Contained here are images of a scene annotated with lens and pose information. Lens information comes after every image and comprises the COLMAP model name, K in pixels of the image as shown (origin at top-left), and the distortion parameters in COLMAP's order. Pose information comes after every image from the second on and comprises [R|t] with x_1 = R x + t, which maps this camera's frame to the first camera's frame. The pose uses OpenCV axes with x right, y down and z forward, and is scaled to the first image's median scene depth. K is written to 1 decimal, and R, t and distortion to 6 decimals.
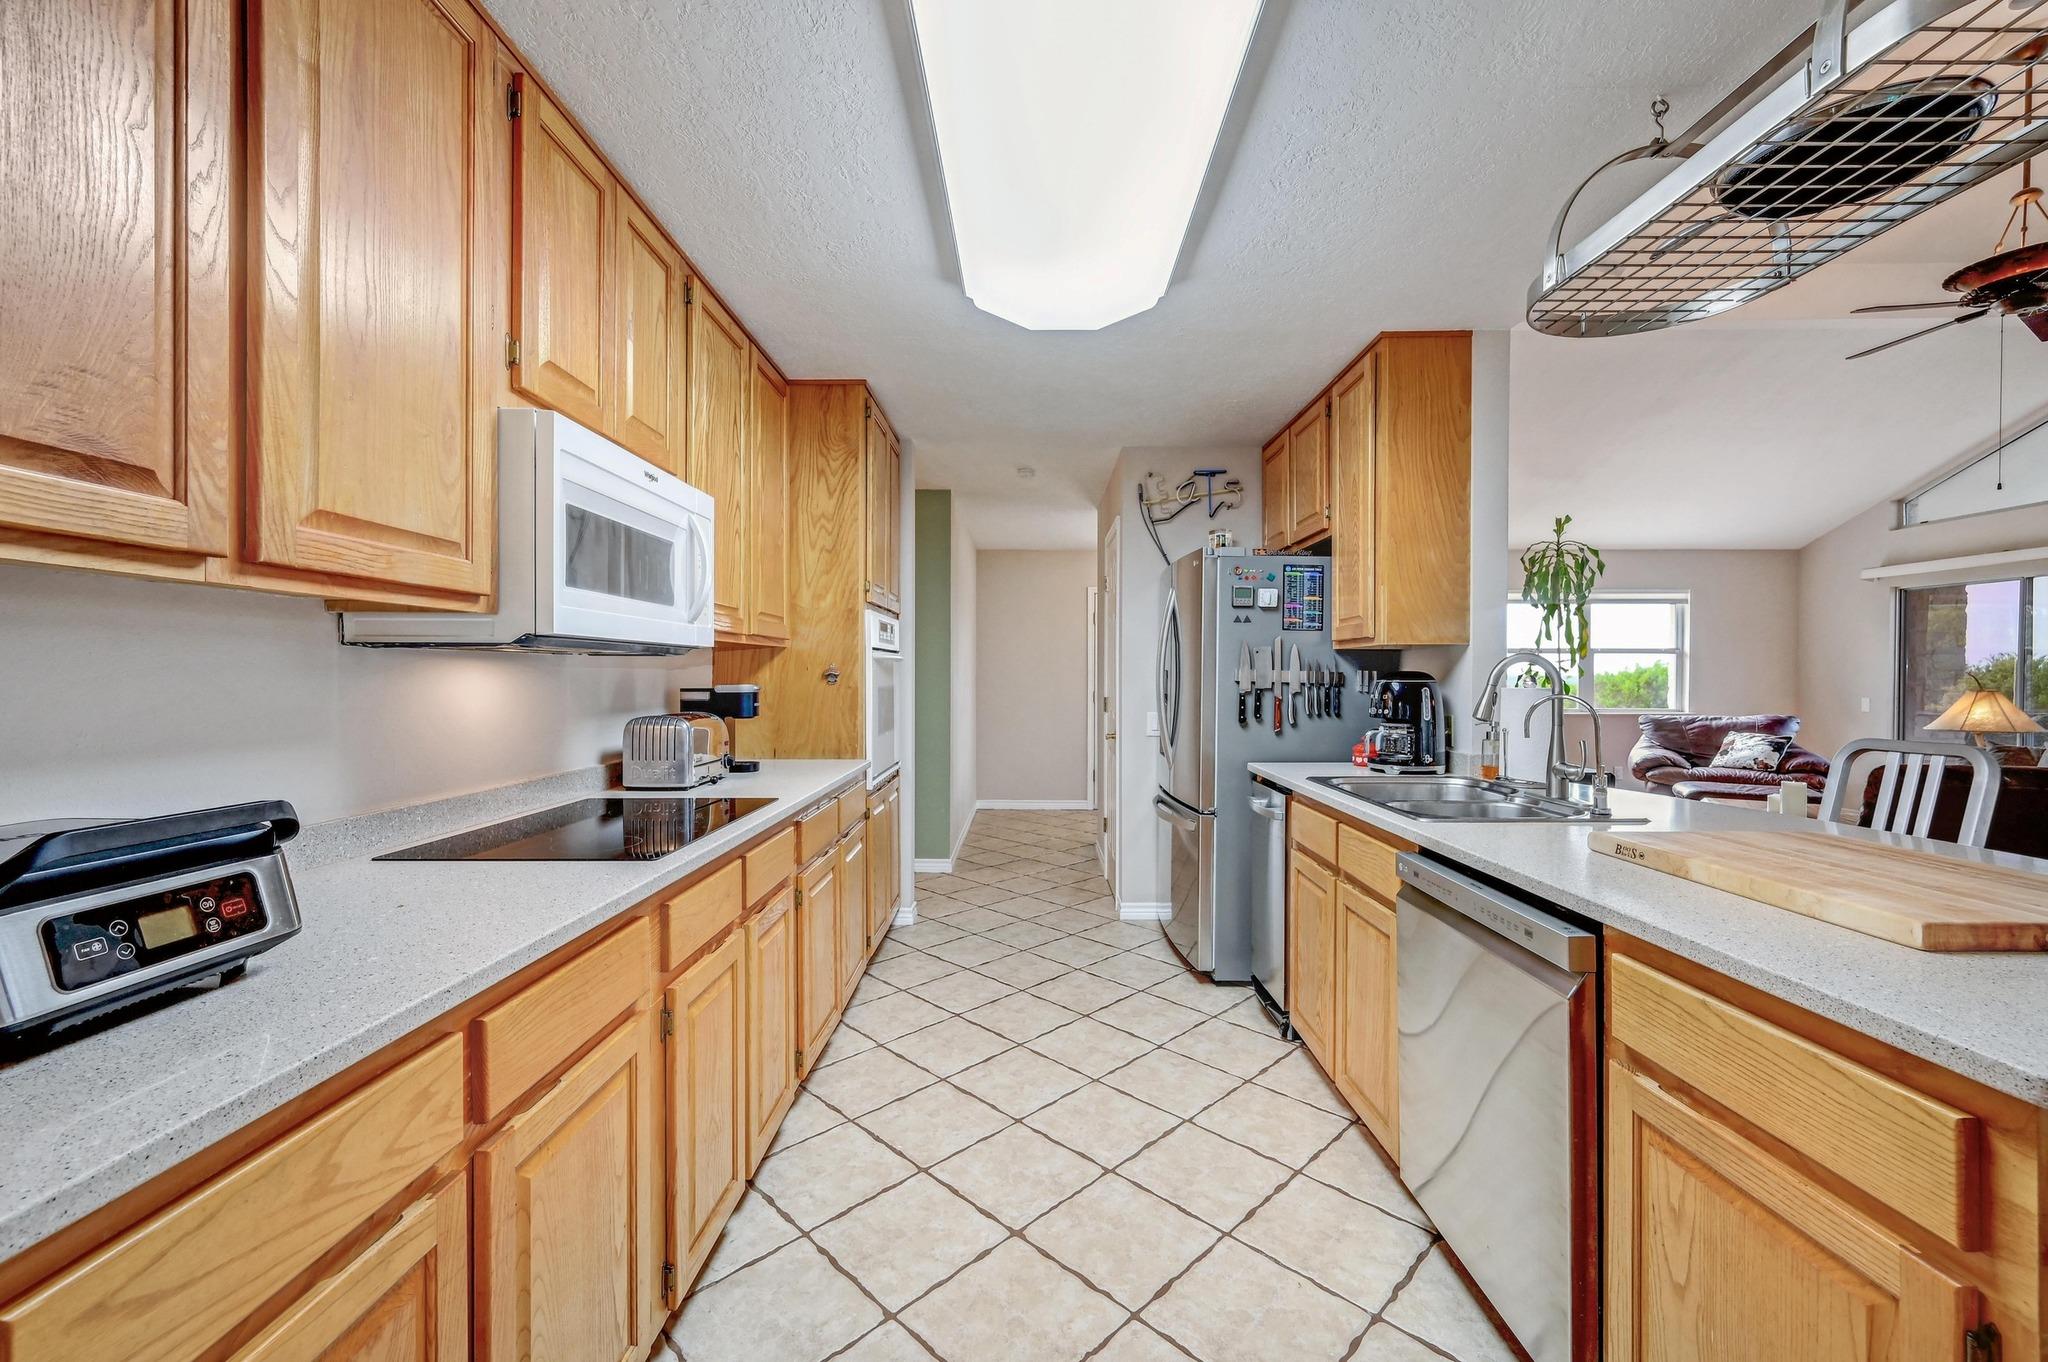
lens RADIAL K [[822.2, 0, 1026.4], [0, 822.2, 678.8], [0, 0, 1]] dist [-0.000300, 0.000736]
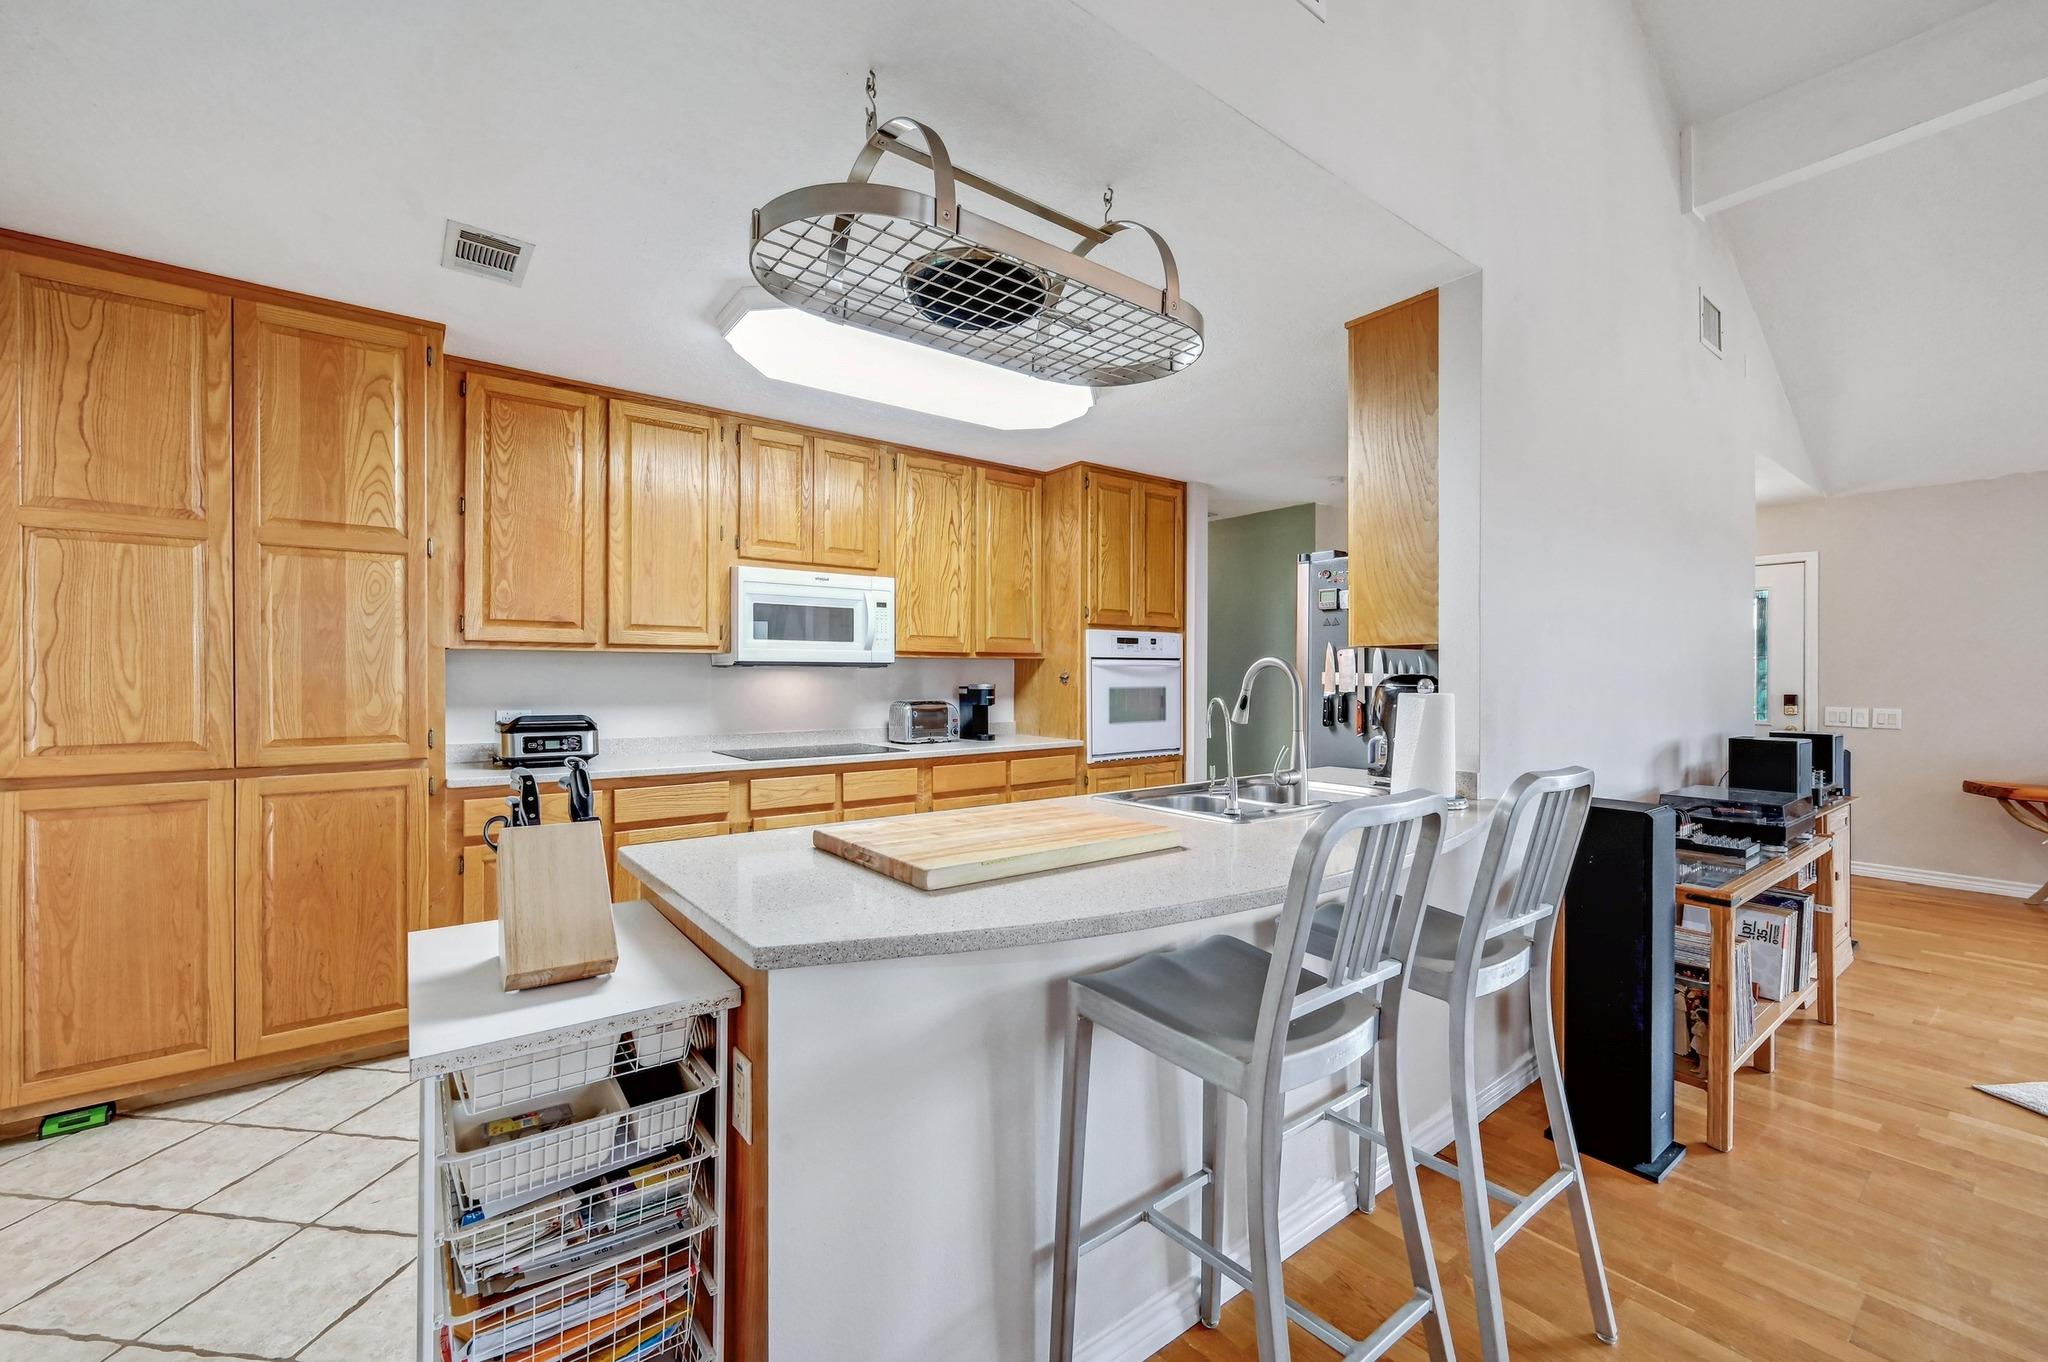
lens RADIAL K [[814.3, 0, 1027.0], [0, 814.3, 675.1], [0, 0, 1]] dist [-0.001845, -0.000141]
pose [[0.614138, -0.000329, -0.789199, 0.877564], [-0.003696, 0.999988, -0.003293, -0.004579], [0.789190, 0.004939, 0.614129, 0.111252]]
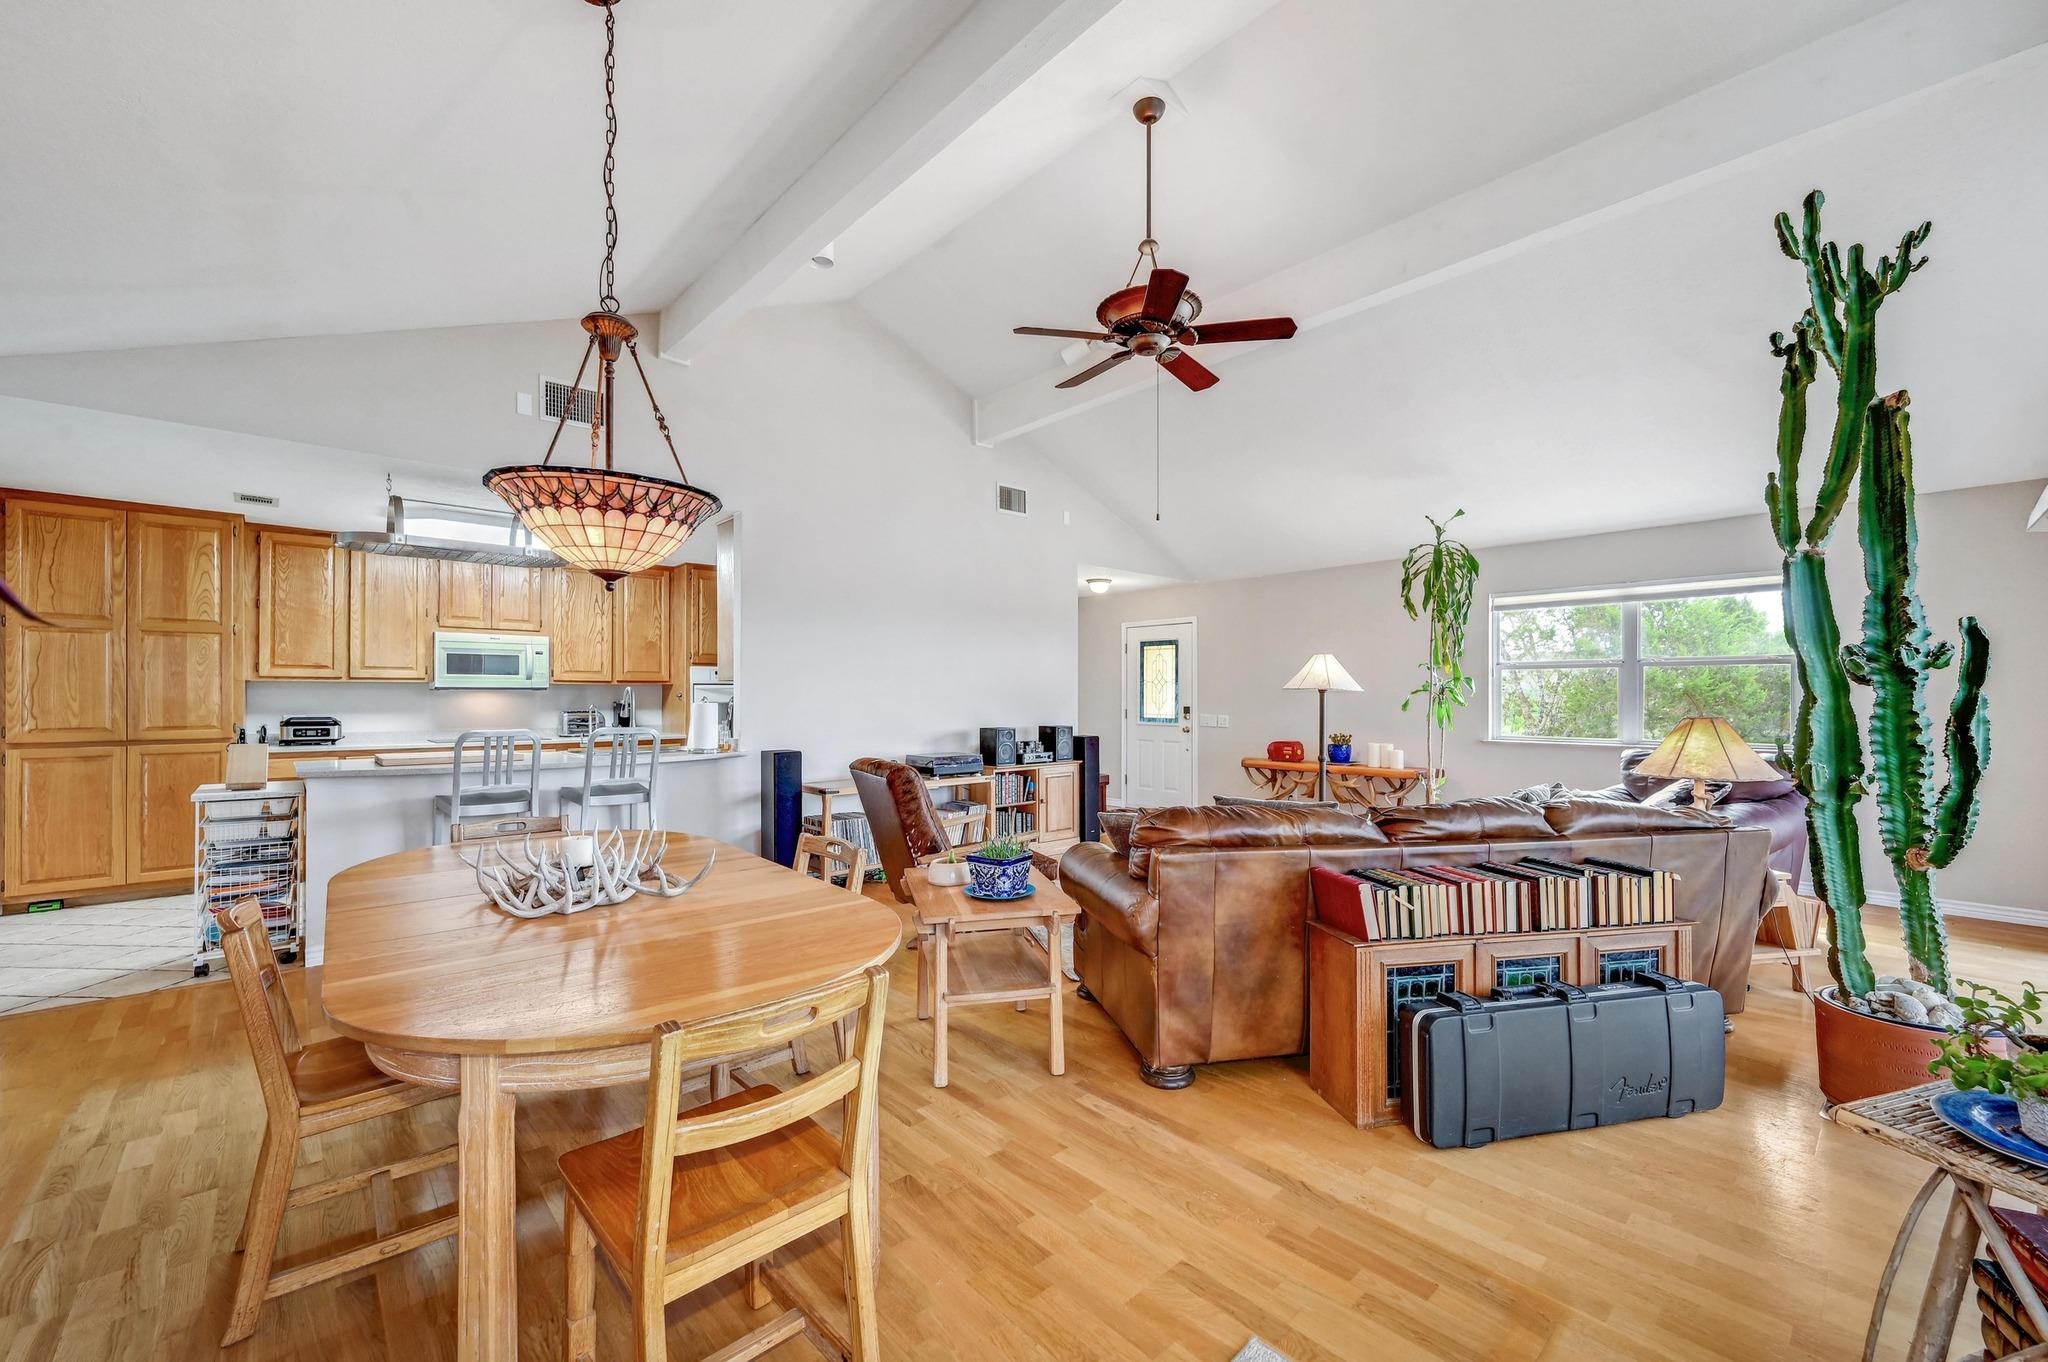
lens RADIAL K [[817.3, 0, 1022.1], [0, 817.3, 688.8], [0, 0, 1]] dist [0.000345, 0.000170]
pose [[0.673322, -0.005030, -0.739332, 2.182682], [-0.003065, 0.999949, -0.009594, -0.006680], [0.739343, 0.008726, 0.673273, 0.209489]]
